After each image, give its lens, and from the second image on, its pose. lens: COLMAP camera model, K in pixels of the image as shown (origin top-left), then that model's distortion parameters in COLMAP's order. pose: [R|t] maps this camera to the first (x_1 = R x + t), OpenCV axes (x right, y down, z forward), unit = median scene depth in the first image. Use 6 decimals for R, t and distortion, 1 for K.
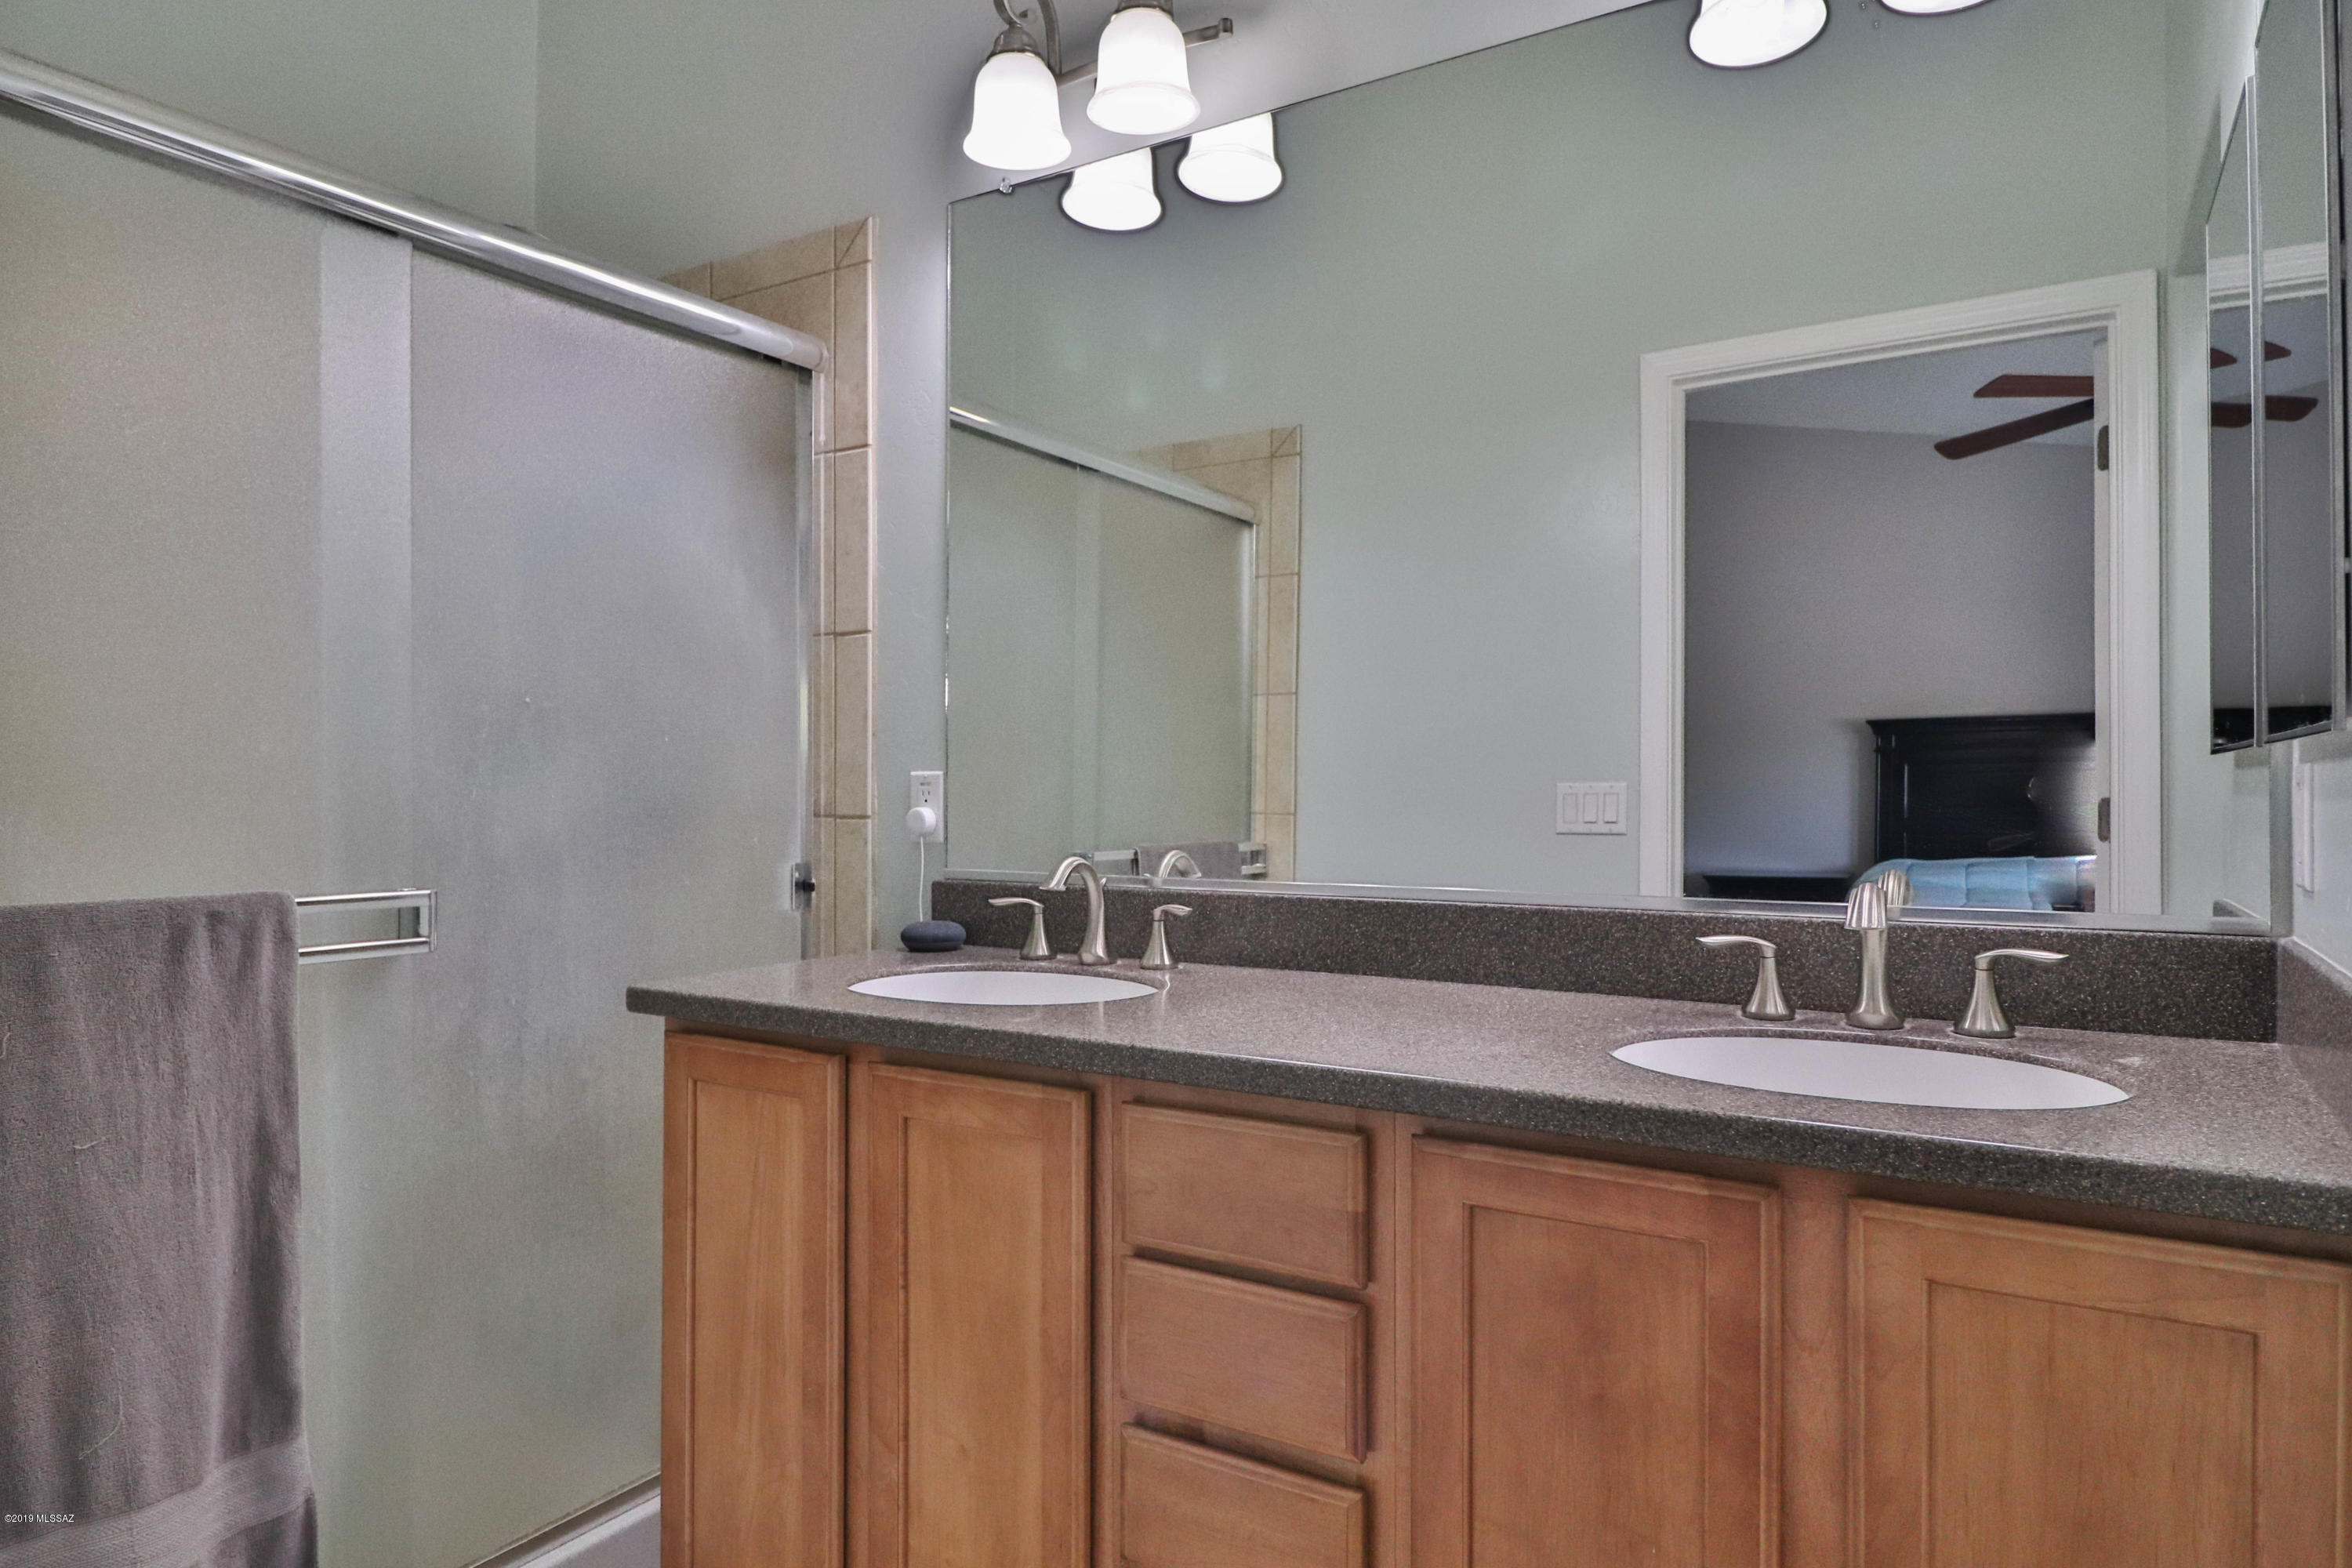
lens RADIAL K [[1420.8, 0, 1176.0], [0, 1420.8, 784.0], [0, 0, 1]] dist [-0.001003, 0.000399]
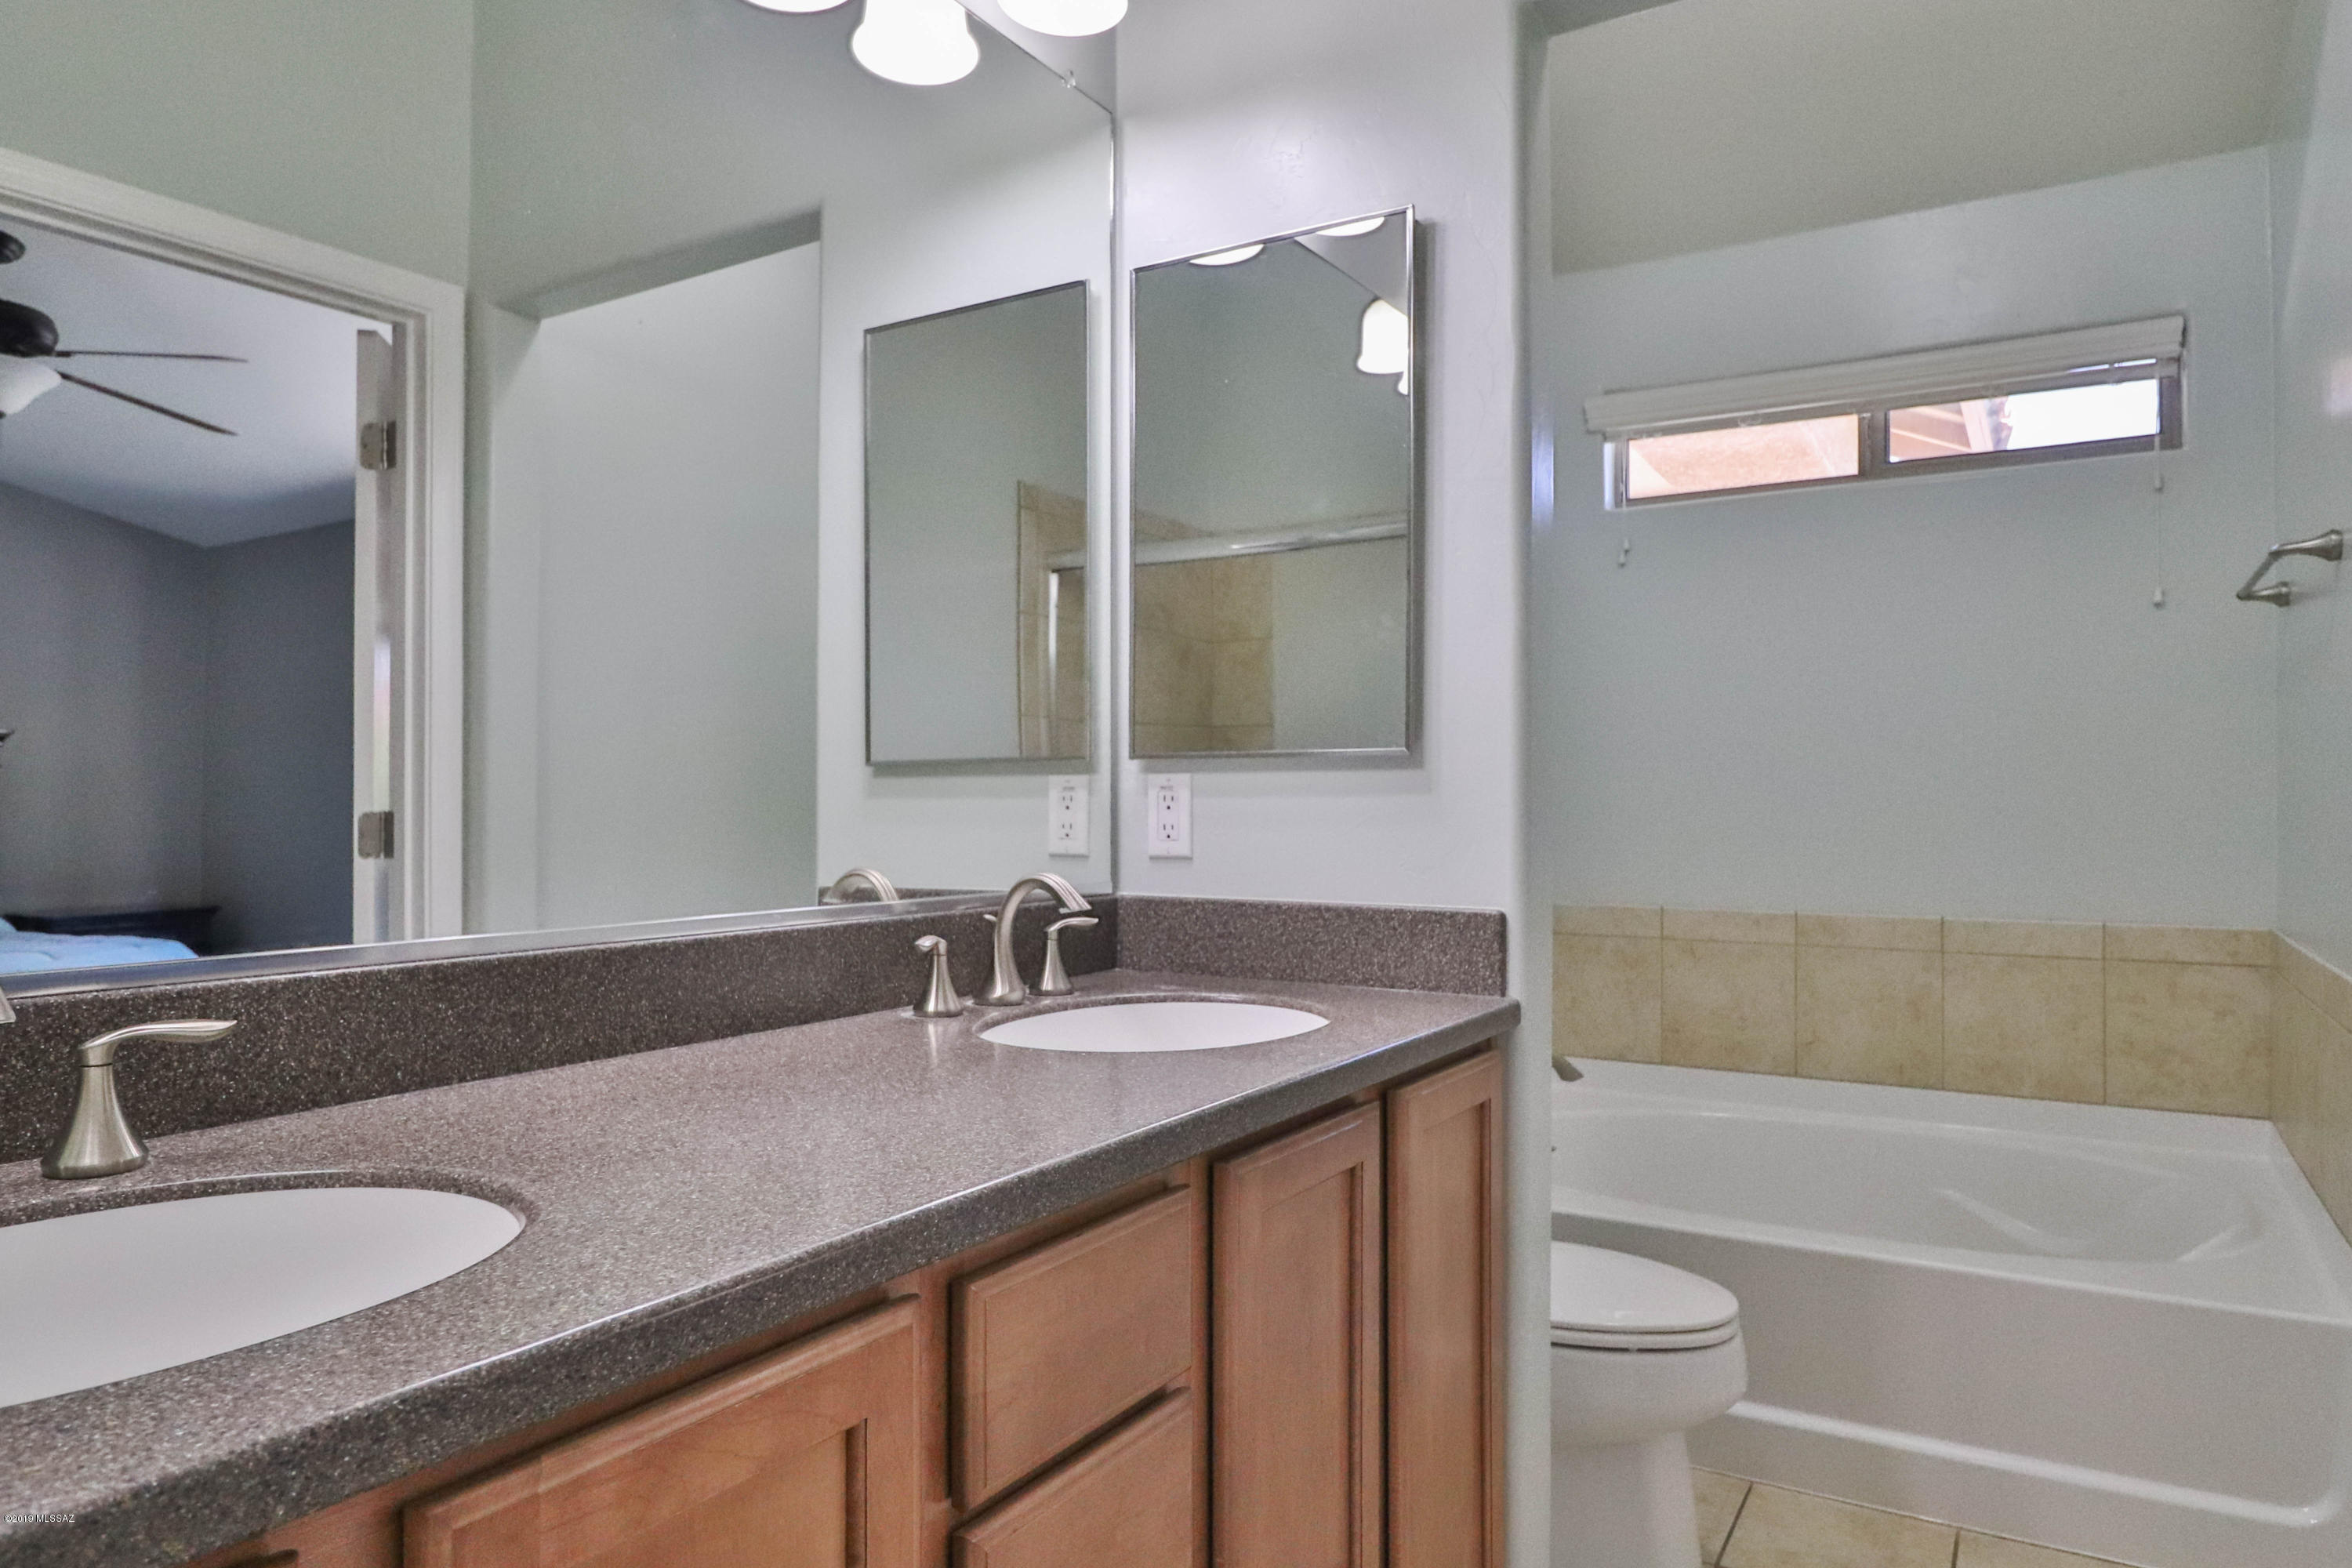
lens RADIAL K [[1420.8, 0, 1176.0], [0, 1420.8, 784.0], [0, 0, 1]] dist [-0.001003, 0.000399]
pose [[0.002158, 0.017655, 0.999842, -0.589193], [0.003139, 0.999839, -0.017662, 0.018939], [-0.999993, 0.003177, 0.002102, 0.821674]]
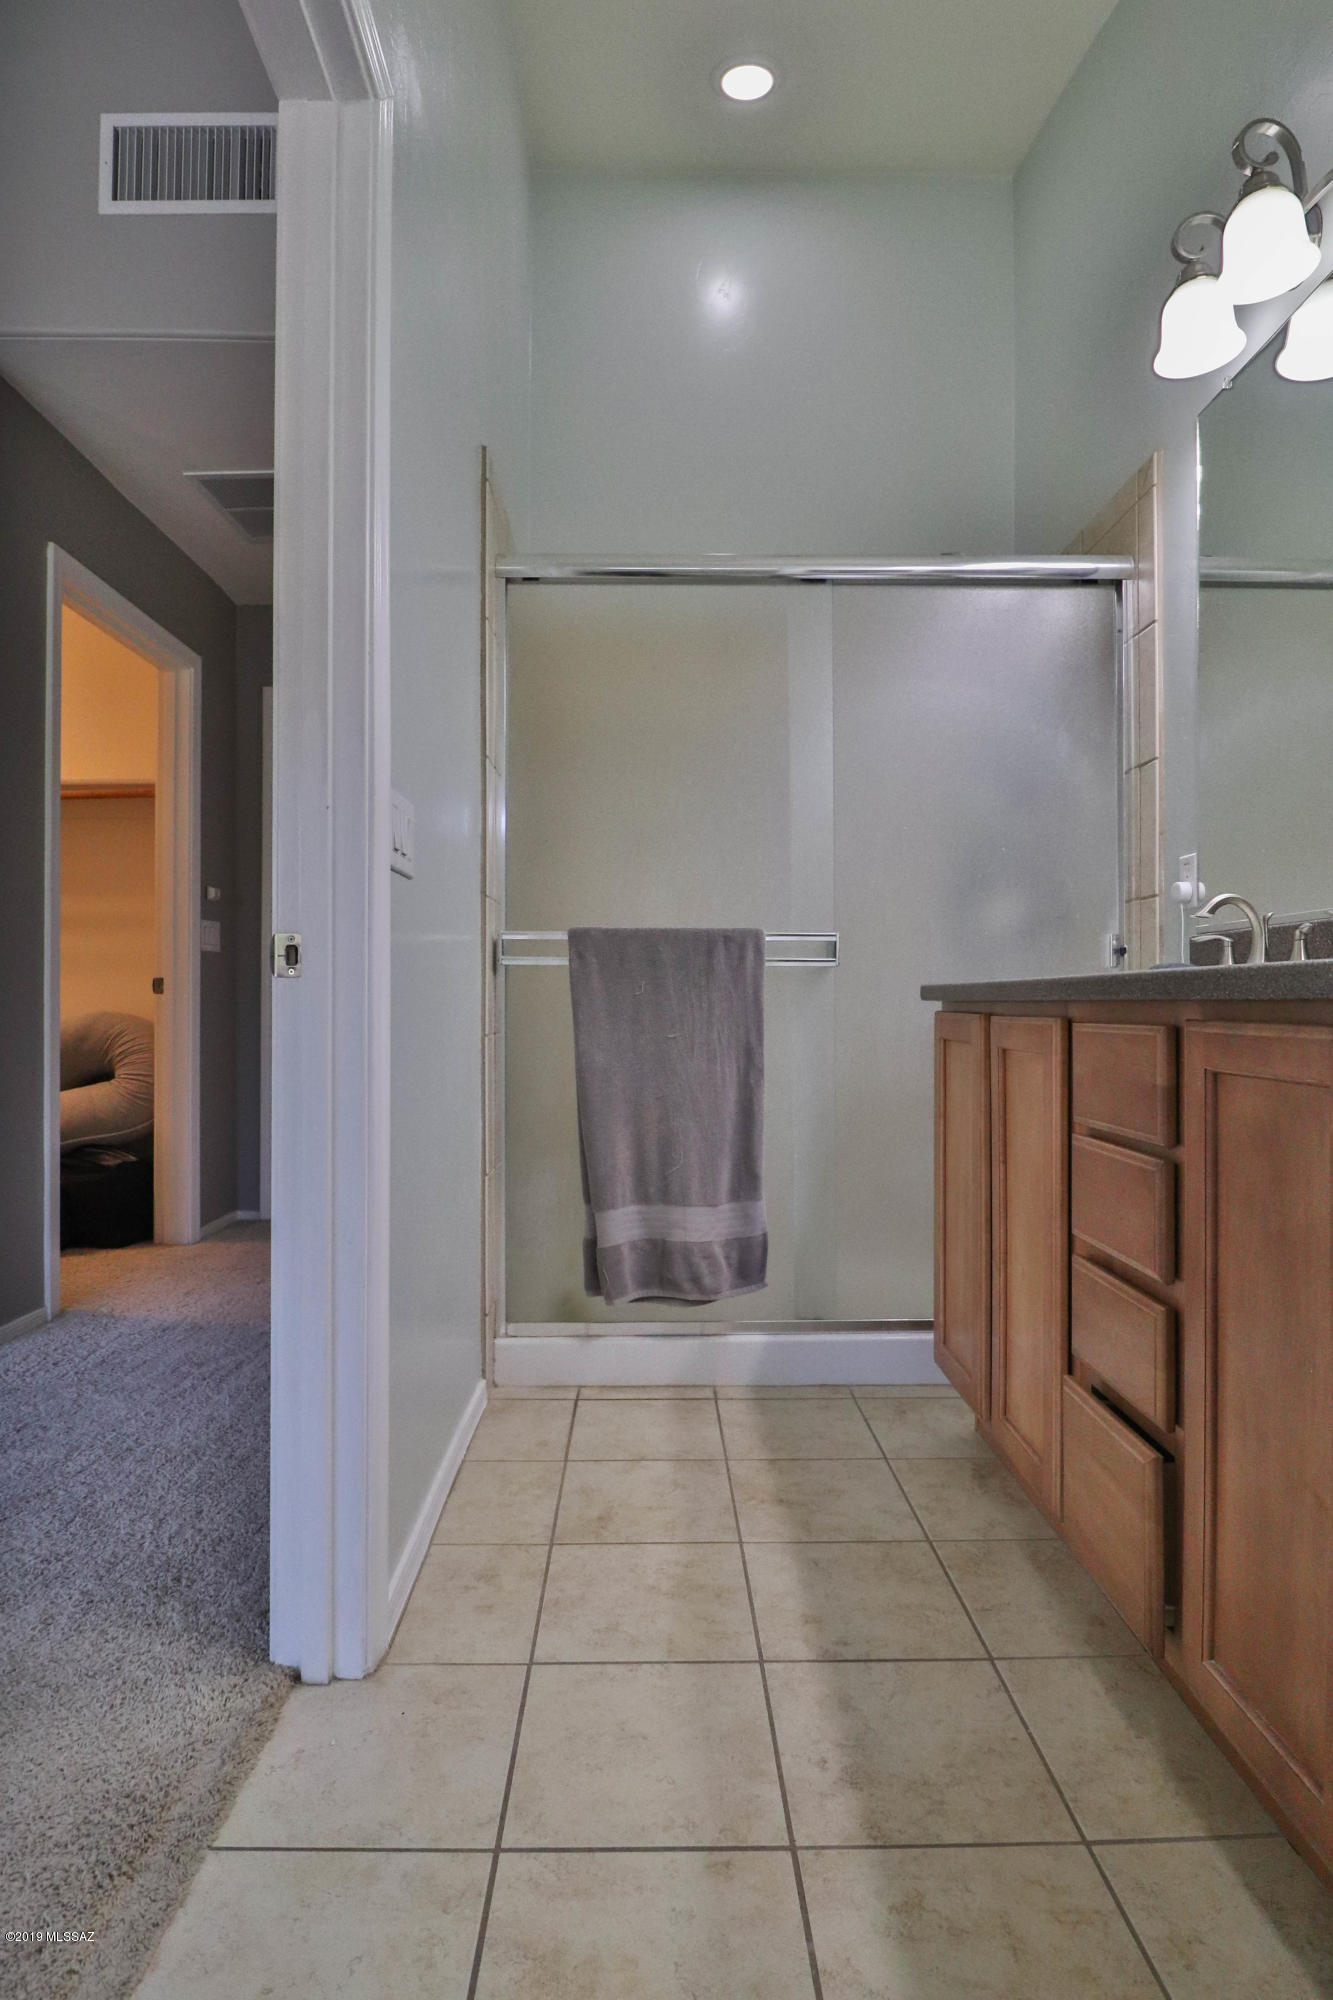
lens RADIAL K [[1029.8, 0, 666.5], [0, 1029.8, 1000.0], [0, 0, 1]] dist [0.002425, -0.012800]
pose [[0.540158, -0.000864, -0.841563, 0.517277], [0.001700, 0.999999, 0.000064, 0.177796], [0.841562, -0.001465, 0.540159, 0.113049]]
